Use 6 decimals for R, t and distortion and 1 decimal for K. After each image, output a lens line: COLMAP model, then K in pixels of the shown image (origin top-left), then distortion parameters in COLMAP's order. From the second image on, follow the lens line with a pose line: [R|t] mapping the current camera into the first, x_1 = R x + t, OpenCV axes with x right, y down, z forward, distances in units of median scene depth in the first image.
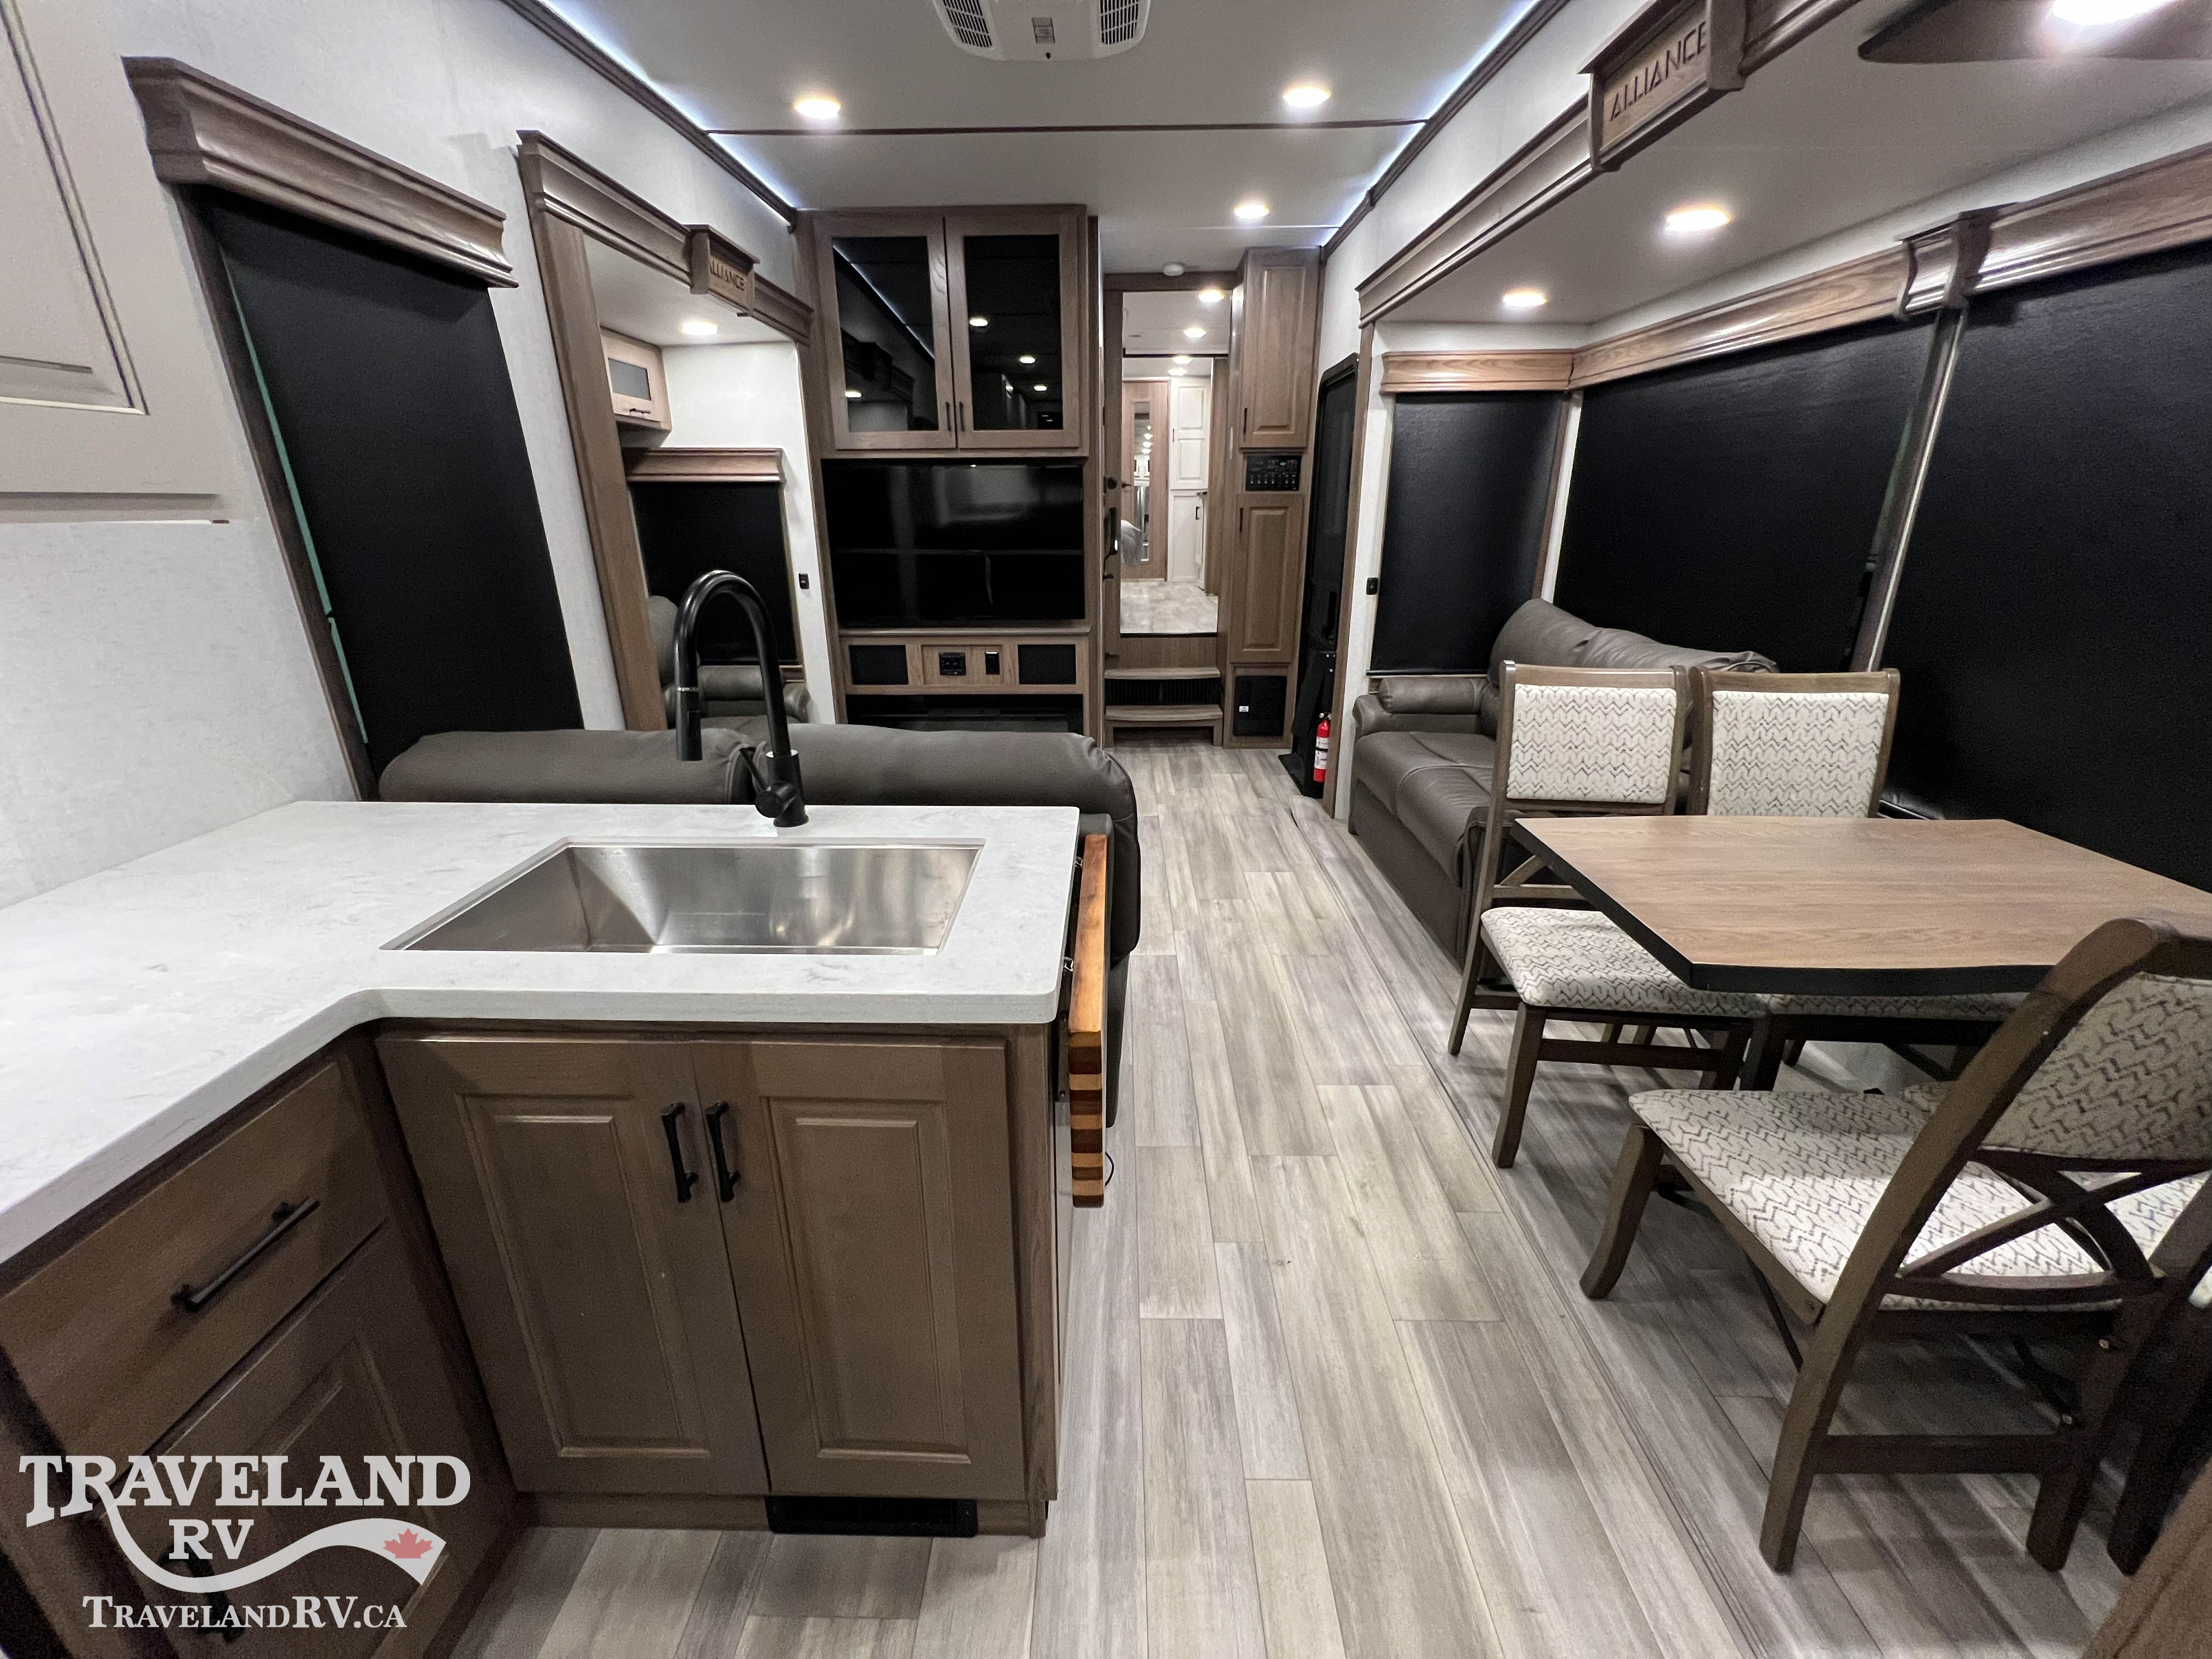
lens RADIAL K [[884.9, 0, 1101.5], [0, 884.9, 825.0], [0, 0, 1]] dist [-0.000523, 0.000156]
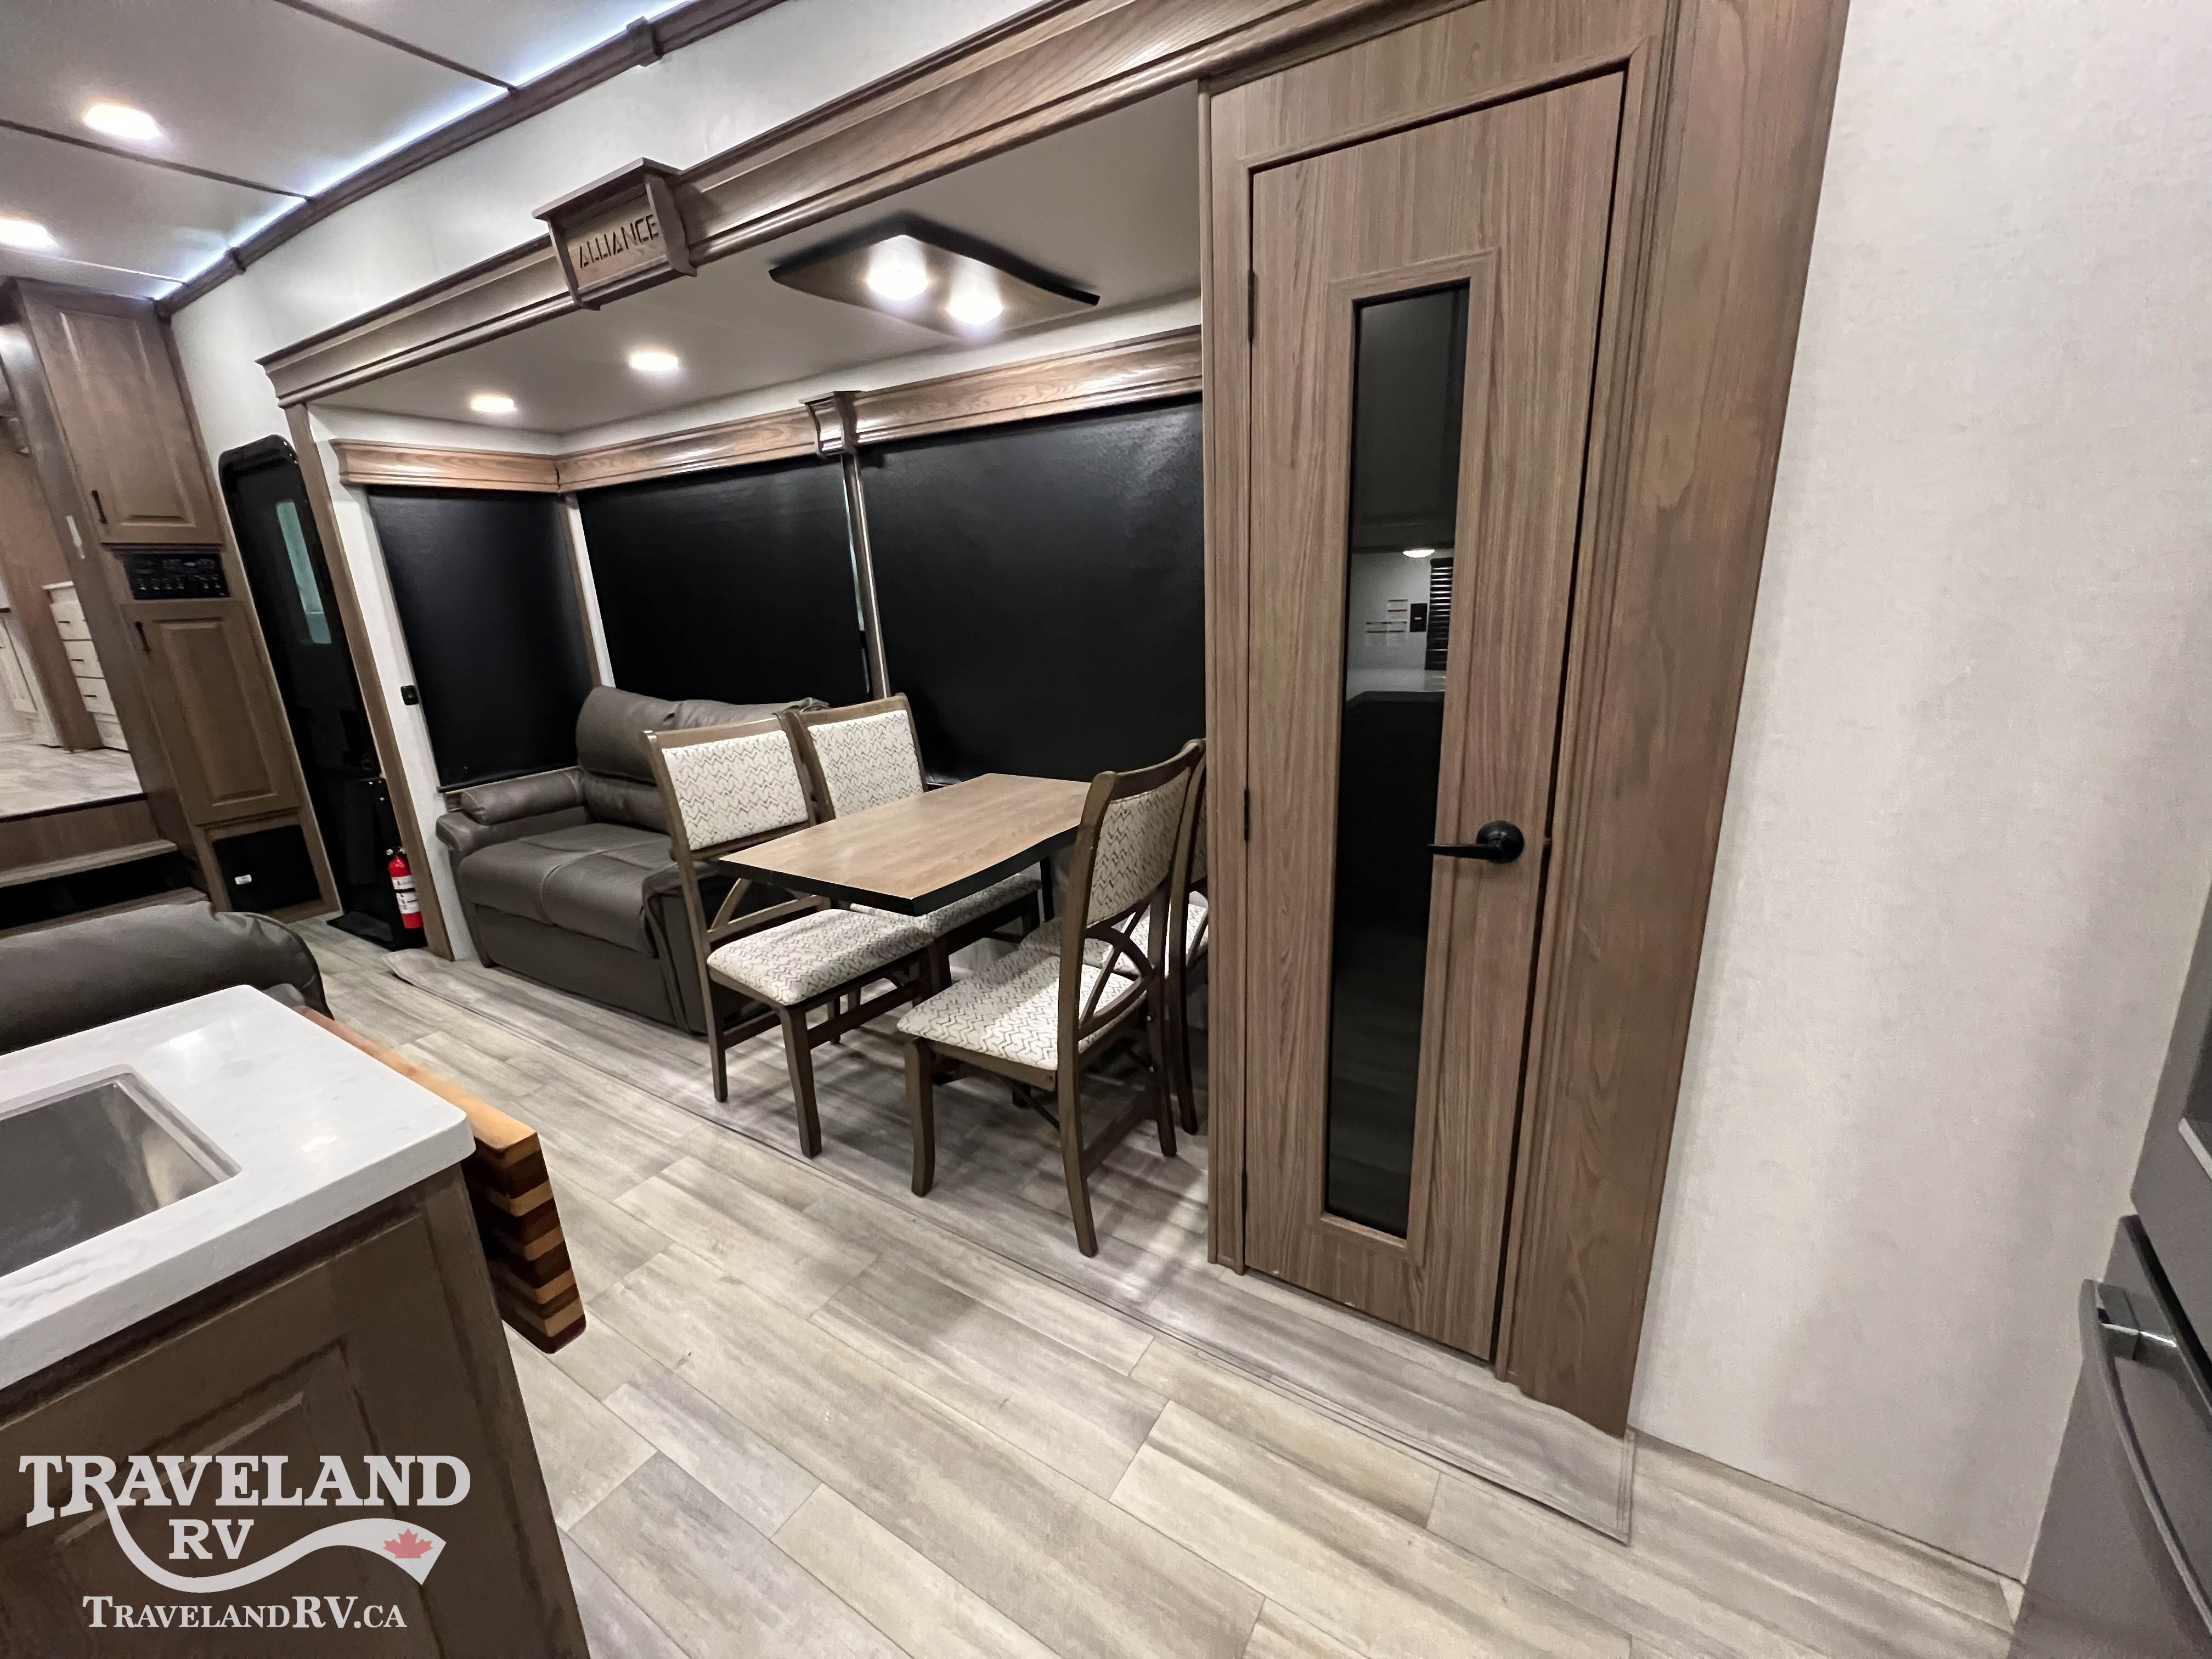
lens RADIAL K [[884.9, 0, 1100.4], [0, 884.9, 825.3], [0, 0, 1]] dist [-0.000523, 0.000156]
pose [[0.517222, -0.245825, 0.819788, -0.124288], [0.331382, 0.940669, 0.072996, 0.020877], [-0.789093, 0.233908, 0.567996, -0.016427]]
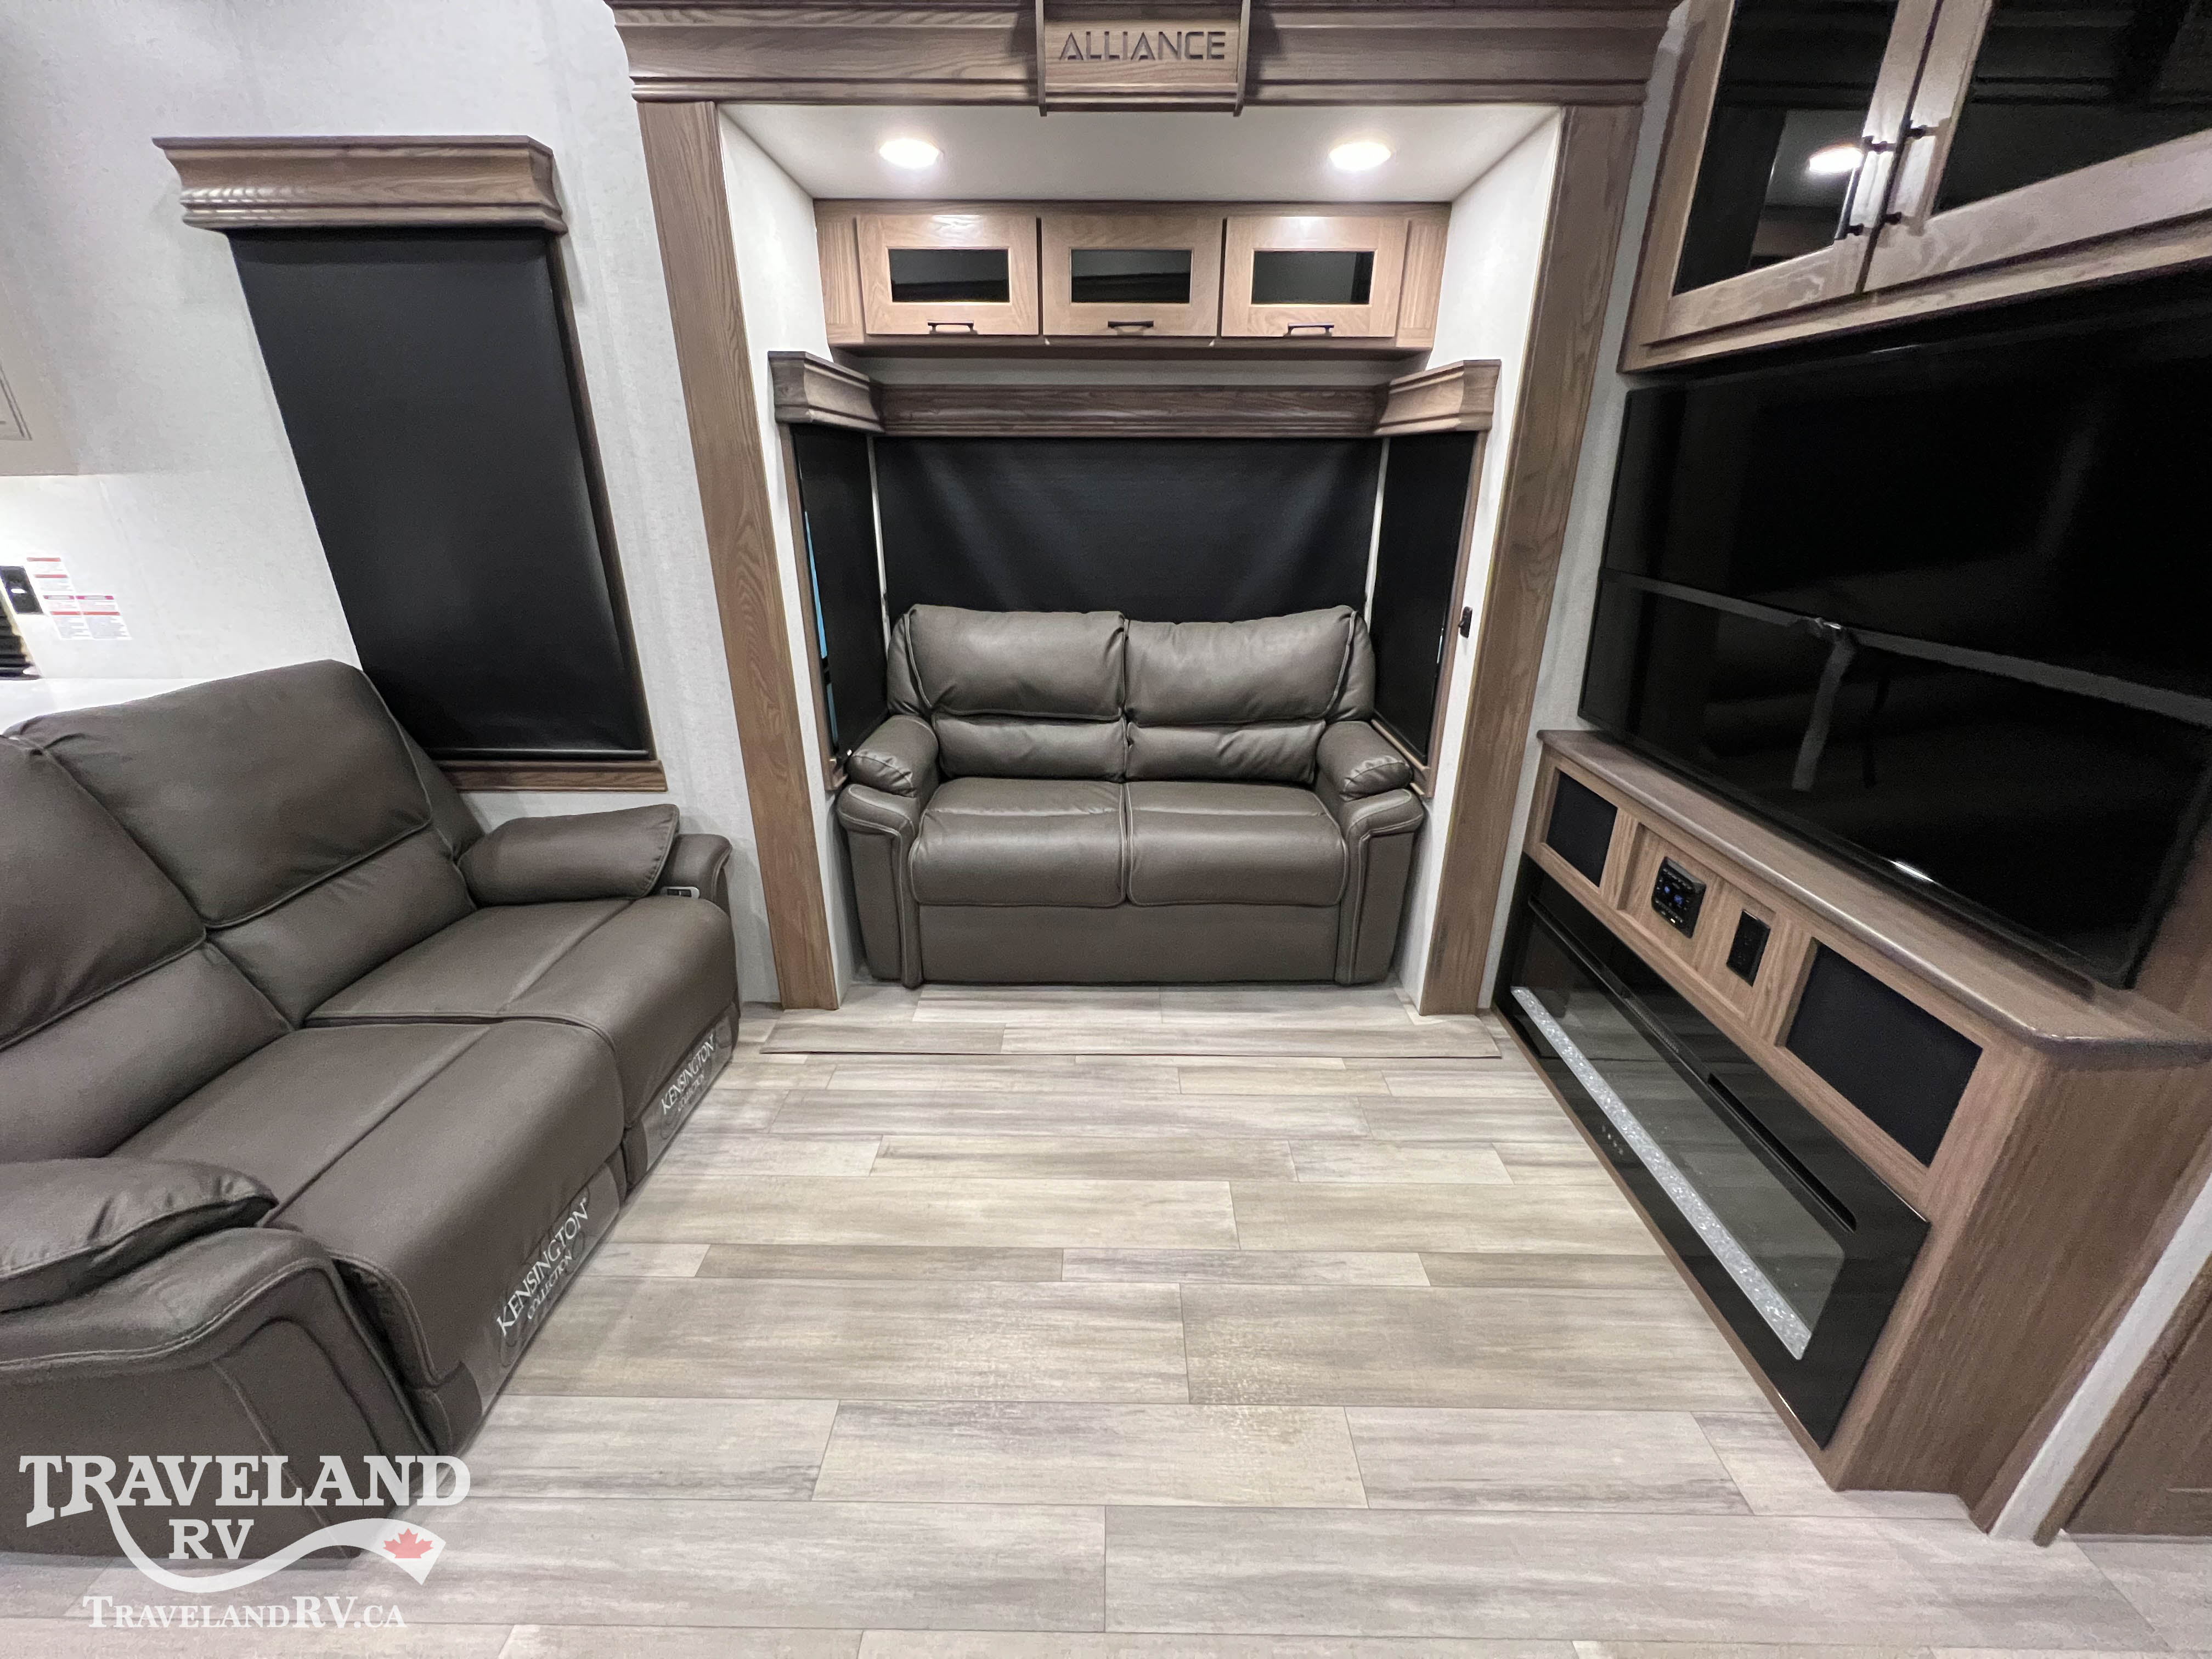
lens RADIAL K [[884.9, 0, 1099.7], [0, 884.9, 824.5], [0, 0, 1]] dist [-0.000523, 0.000156]
pose [[0.005557, 0.376097, -0.926564, 0.277395], [-0.343778, 0.870821, 0.351409, -0.411206], [0.939035, 0.316579, 0.134133, 1.121104]]
